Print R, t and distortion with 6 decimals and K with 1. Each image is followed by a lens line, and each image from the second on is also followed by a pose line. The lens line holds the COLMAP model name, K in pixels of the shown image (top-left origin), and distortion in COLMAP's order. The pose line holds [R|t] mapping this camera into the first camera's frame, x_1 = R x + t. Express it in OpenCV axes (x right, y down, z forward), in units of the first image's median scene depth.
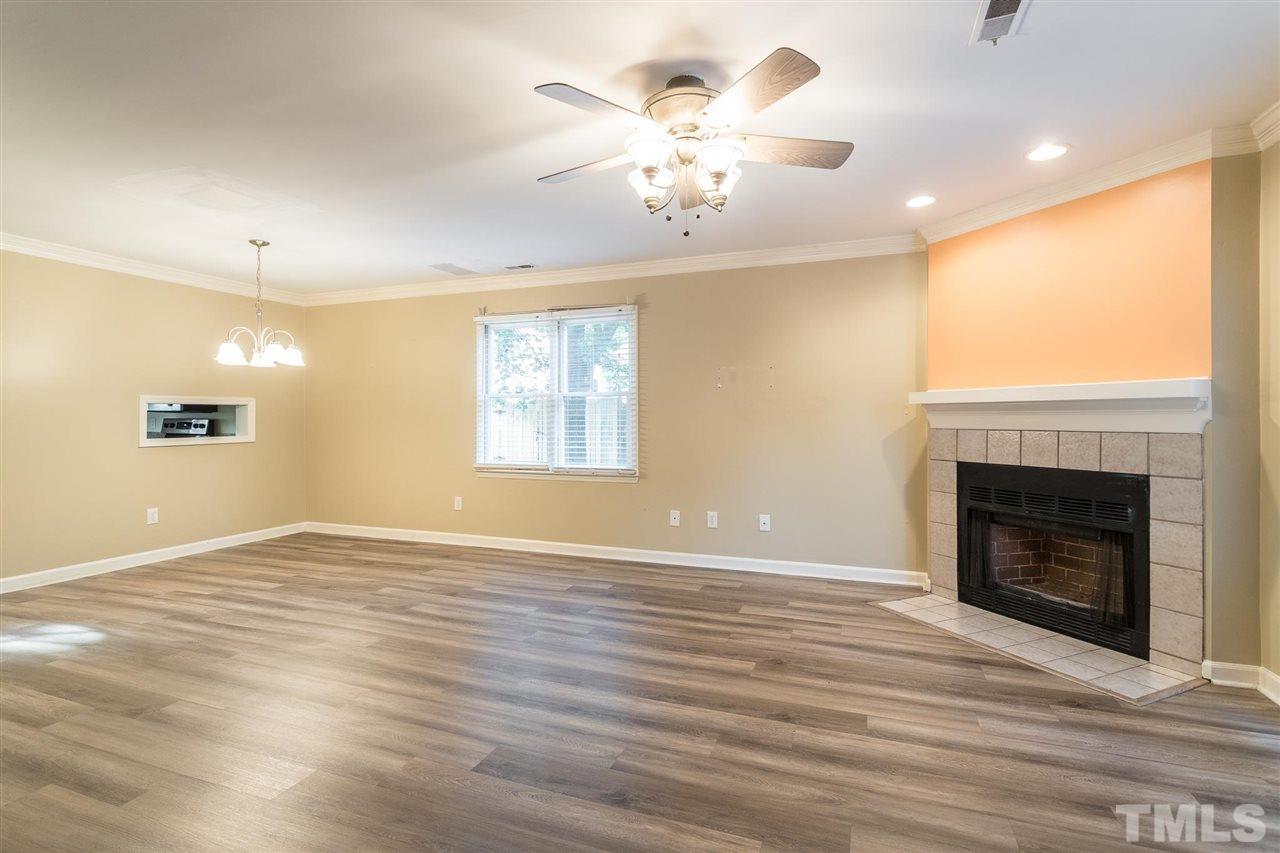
lens RADIAL K [[612.3, 0, 639.4], [0, 612.3, 414.5], [0, 0, 1]] dist [0.007111, -0.001247]
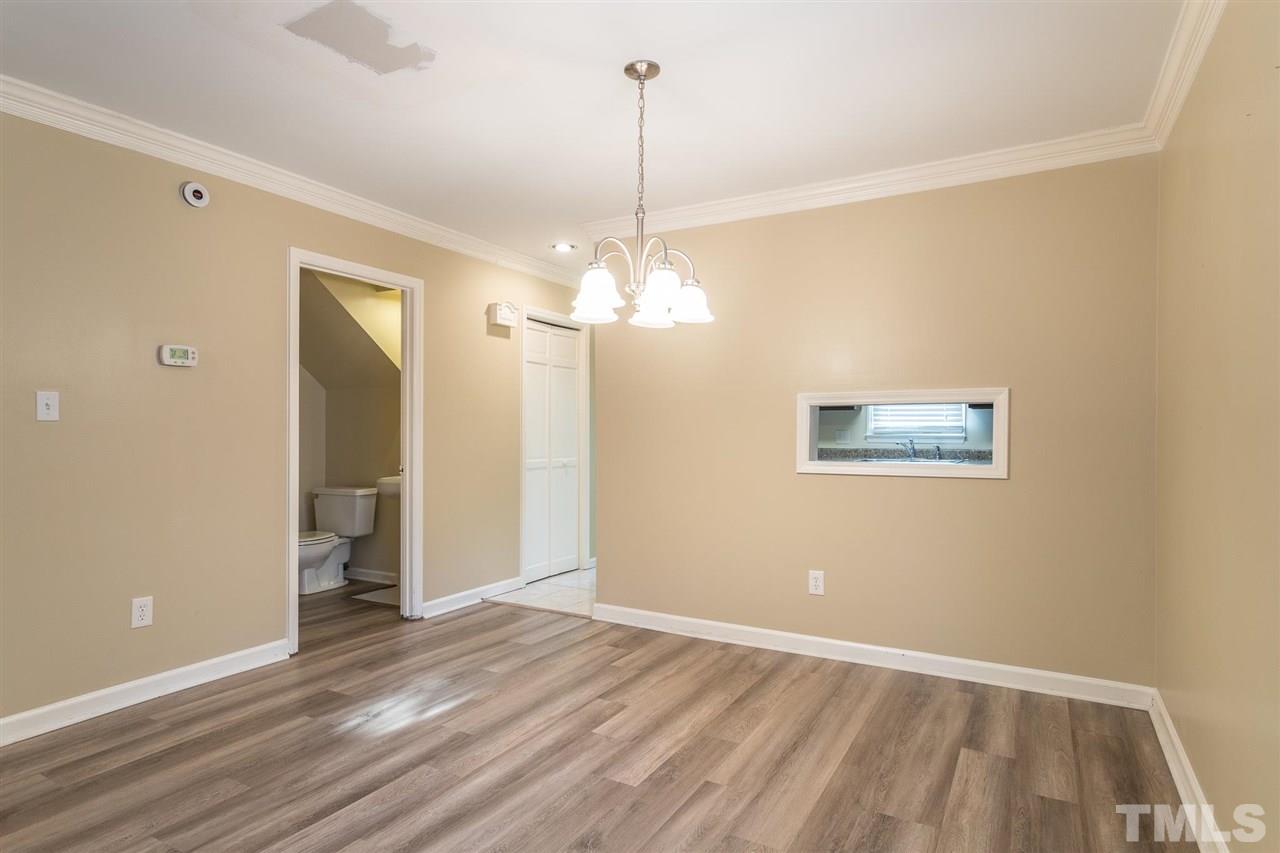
lens RADIAL K [[700.2, 0, 635.3], [0, 700.2, 437.7], [0, 0, 1]] dist [0.001073, 0.002514]
pose [[-0.156306, 0.011975, -0.987636, -0.067166], [0.001851, 0.999928, 0.011831, 0.009211], [0.987707, 0.000021, -0.156317, 1.226373]]
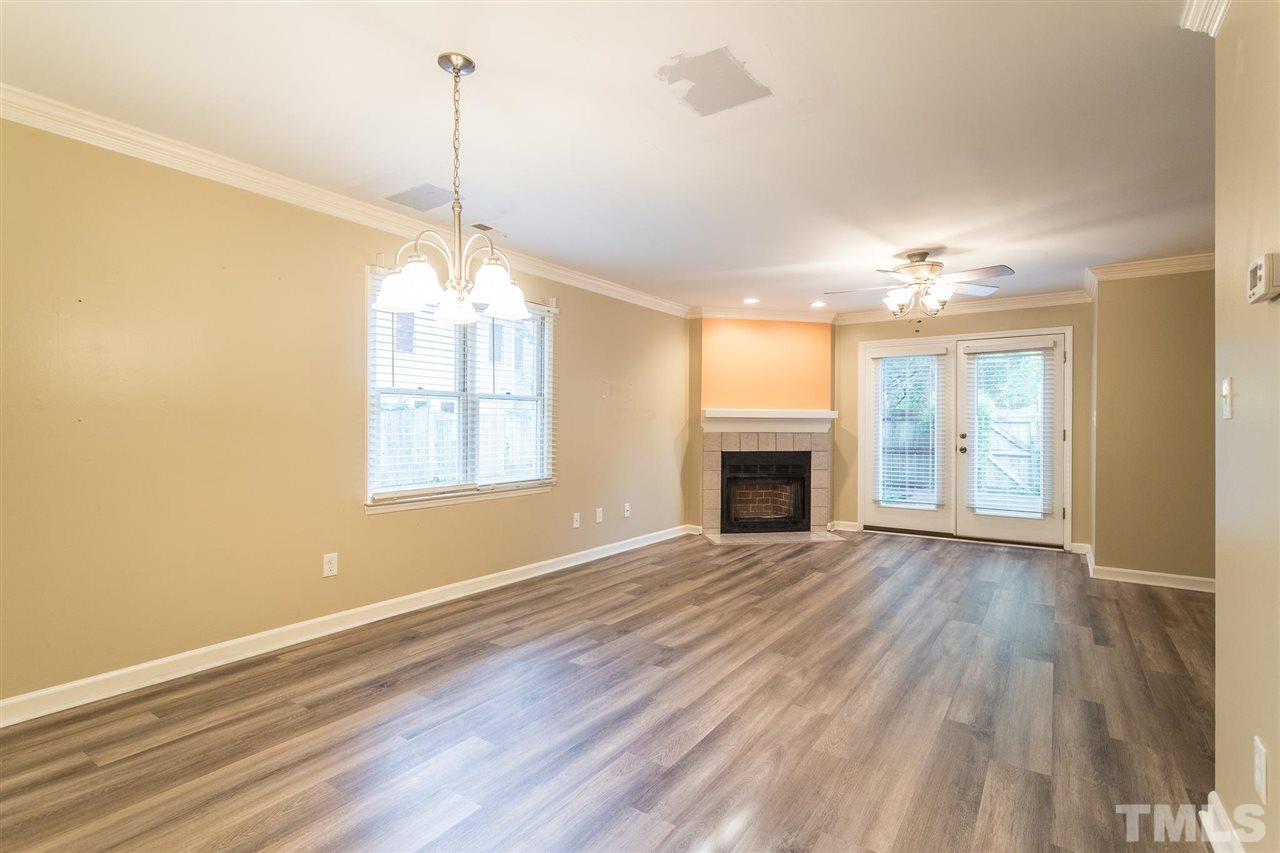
lens RADIAL K [[612.3, 0, 638.0], [0, 612.3, 425.0], [0, 0, 1]] dist [0.007111, -0.001247]
pose [[0.232982, 0.004592, 0.972470, -1.203555], [-0.009820, 0.999949, -0.002369, 0.009121], [-0.972431, -0.008998, 0.233016, 0.839444]]
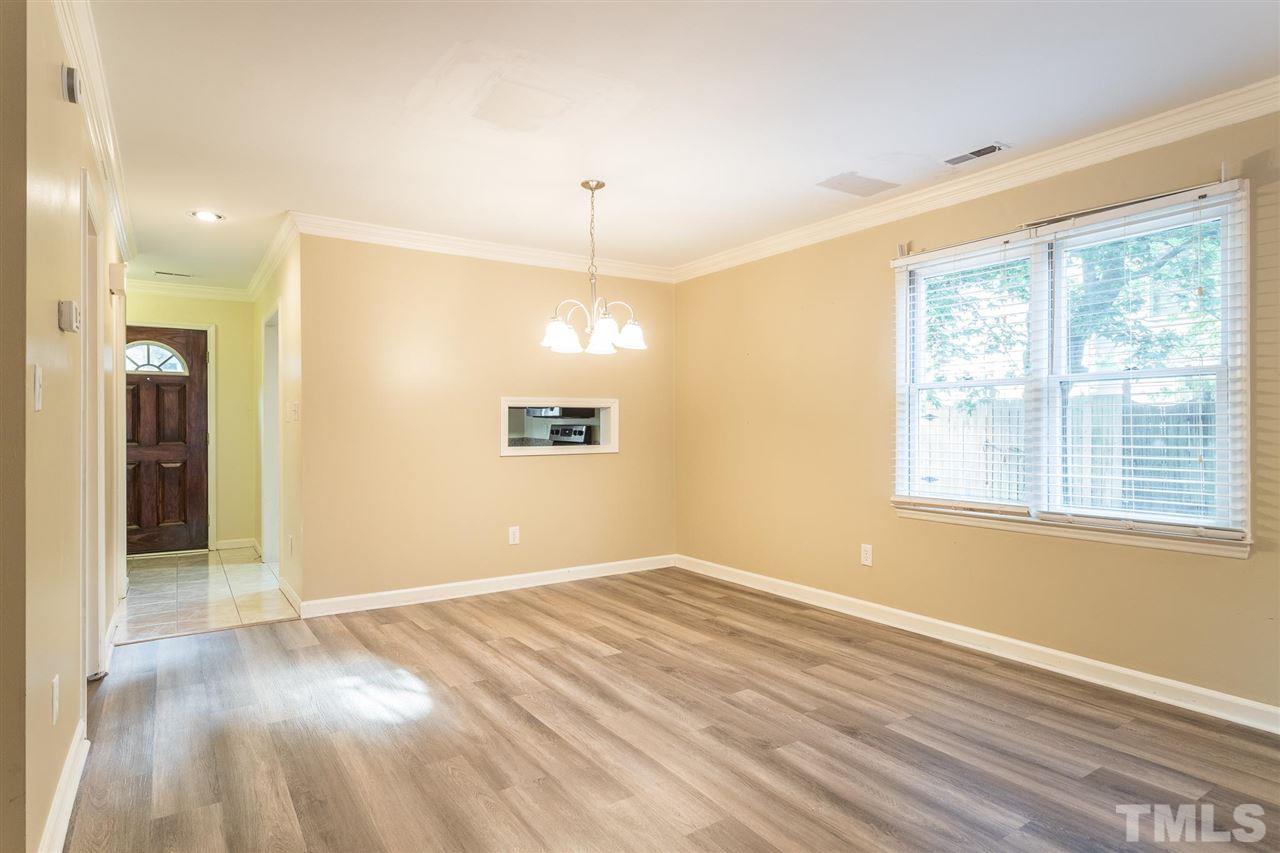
lens RADIAL K [[700.2, 0, 639.2], [0, 700.2, 428.7], [0, 0, 1]] dist [0.001073, 0.002514]
pose [[0.816935, 0.002067, -0.576726, -0.097759], [0.003127, 0.999963, 0.008014, 0.008172], [0.576721, -0.008351, 0.816898, 0.384904]]
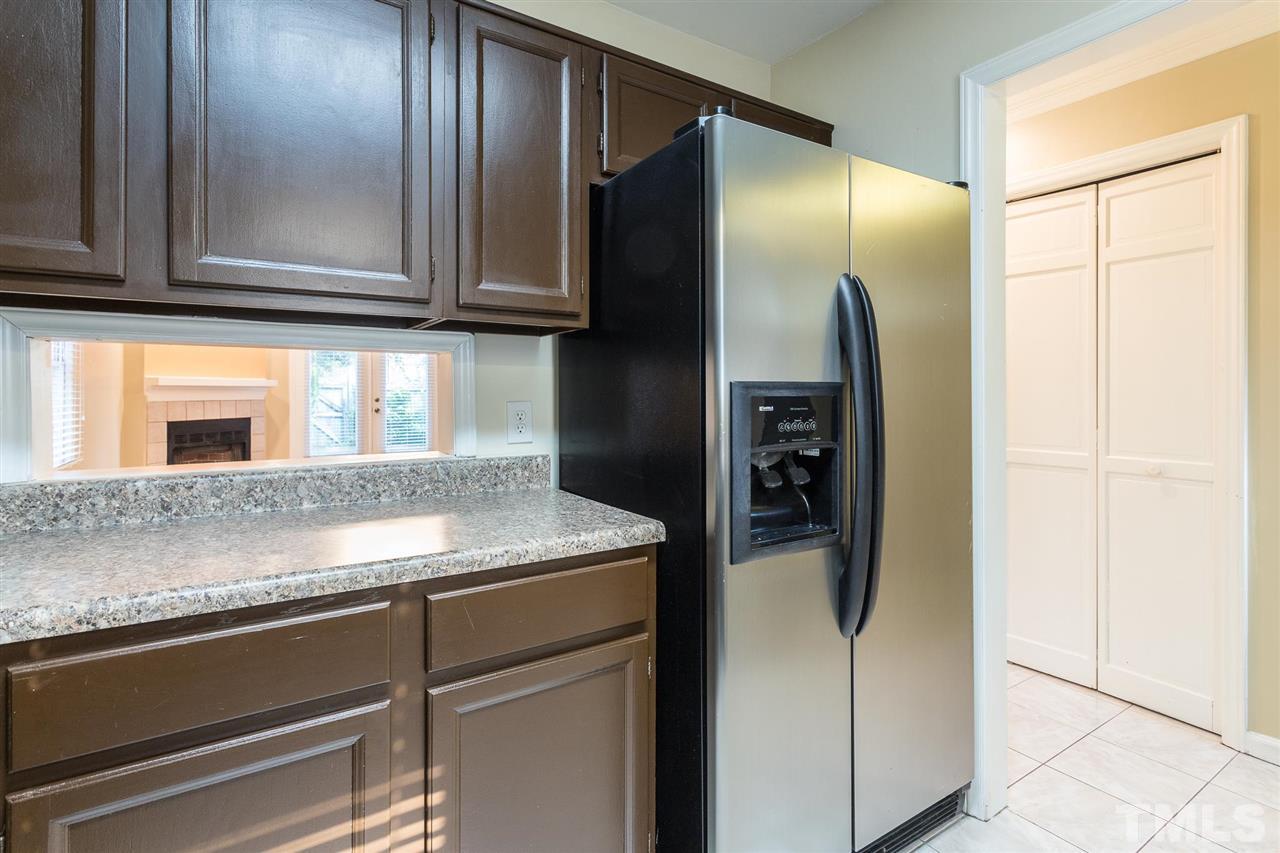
lens RADIAL K [[639.4, 0, 652.3], [0, 639.4, 394.4], [0, 0, 1]] dist [0.027694, 0.001115]
pose [[-0.815276, 0.003845, 0.579059, -1.546212], [0.004770, 0.999989, 0.000076, 0.010235], [-0.579052, 0.002824, -0.815285, 1.679601]]
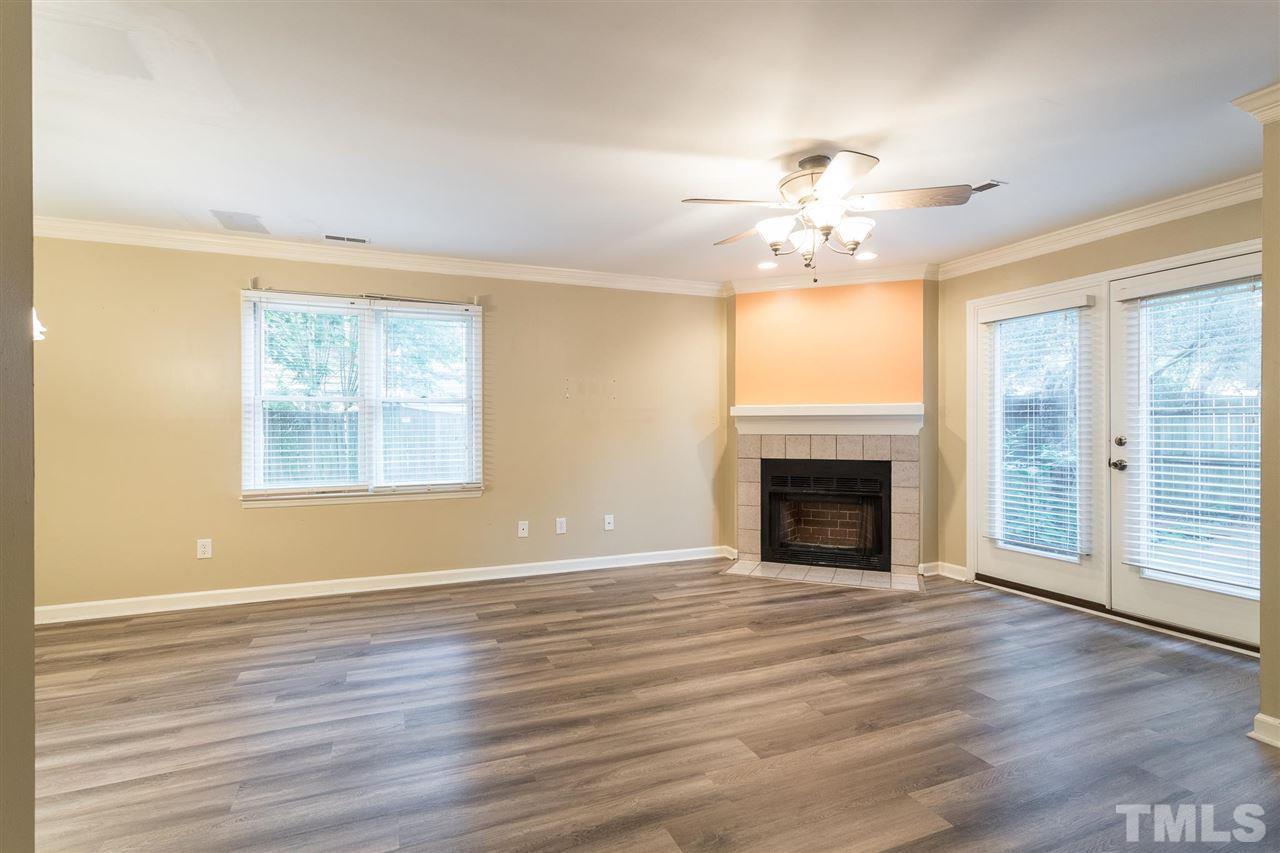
lens RADIAL K [[612.3, 0, 637.8], [0, 612.3, 427.2], [0, 0, 1]] dist [0.007111, -0.001247]
pose [[0.723348, -0.002652, 0.690478, -0.627420], [-0.001717, 0.999983, 0.005639, -0.000623], [-0.690481, -0.005265, 0.723331, 0.206534]]
